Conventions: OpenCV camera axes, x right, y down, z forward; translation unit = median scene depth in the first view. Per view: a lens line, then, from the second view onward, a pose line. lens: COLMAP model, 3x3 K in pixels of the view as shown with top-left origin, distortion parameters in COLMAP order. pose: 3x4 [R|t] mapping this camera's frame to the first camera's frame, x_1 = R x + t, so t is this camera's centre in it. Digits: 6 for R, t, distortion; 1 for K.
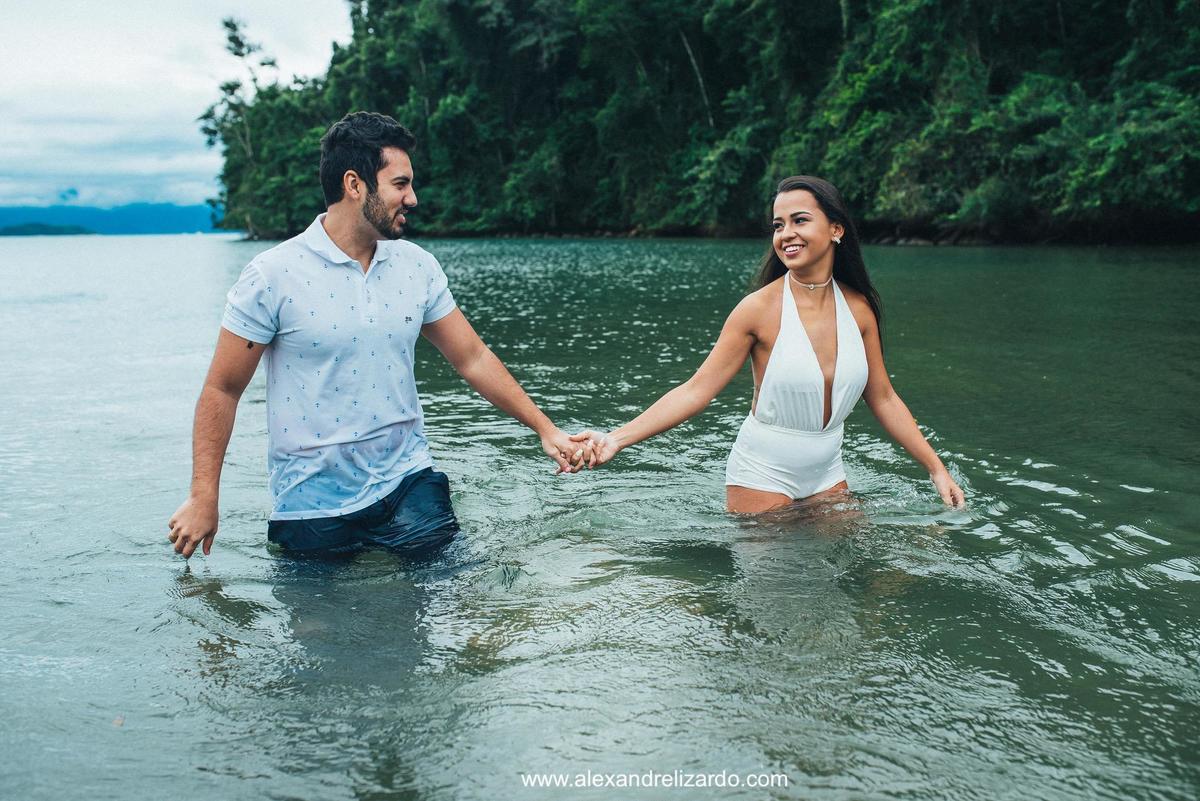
lens RADIAL K [[1168.4, 0, 594.3], [0, 1168.4, 396.1], [0, 0, 1]] dist [-0.019224, 0.000000]
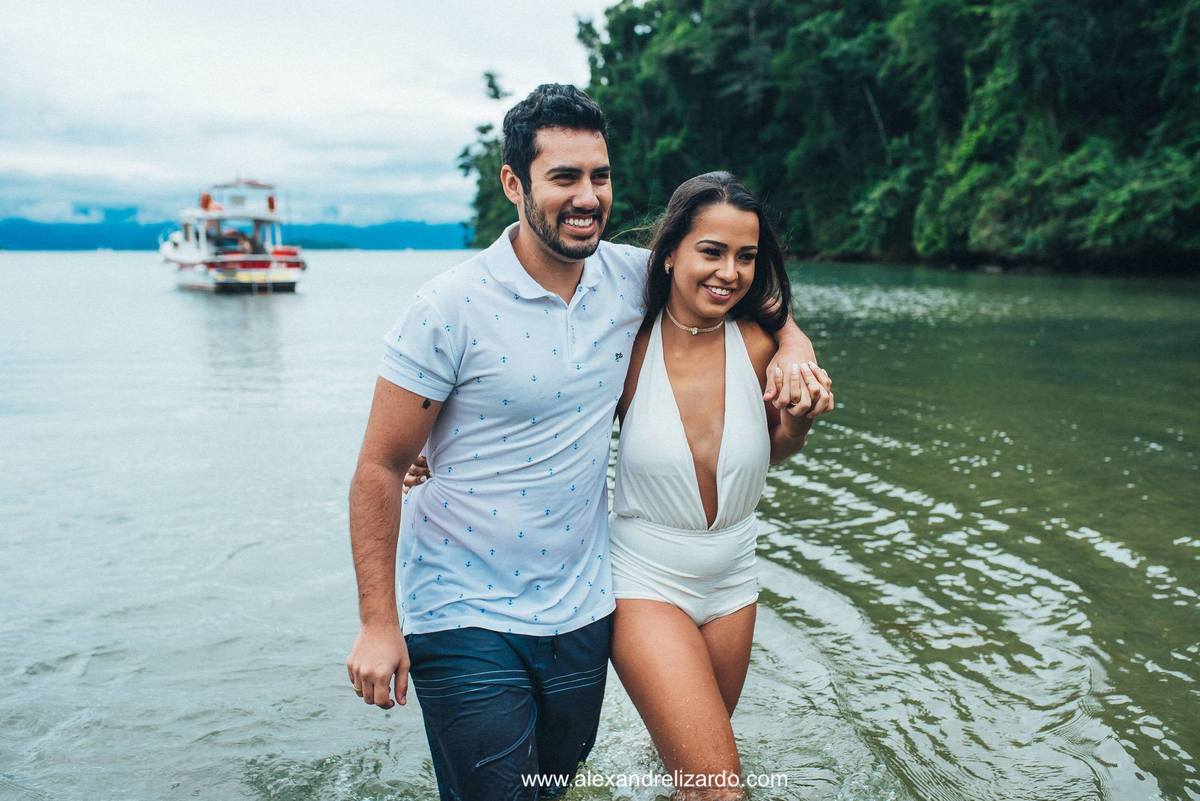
lens RADIAL K [[1168.4, 0, 598.9], [0, 1168.4, 405.4], [0, 0, 1]] dist [-0.019224, 0.000000]
pose [[0.980390, 0.039144, -0.193141, 0.063442], [-0.041162, 0.999132, -0.006445, 0.027145], [0.192721, 0.014268, 0.981150, -0.208634]]
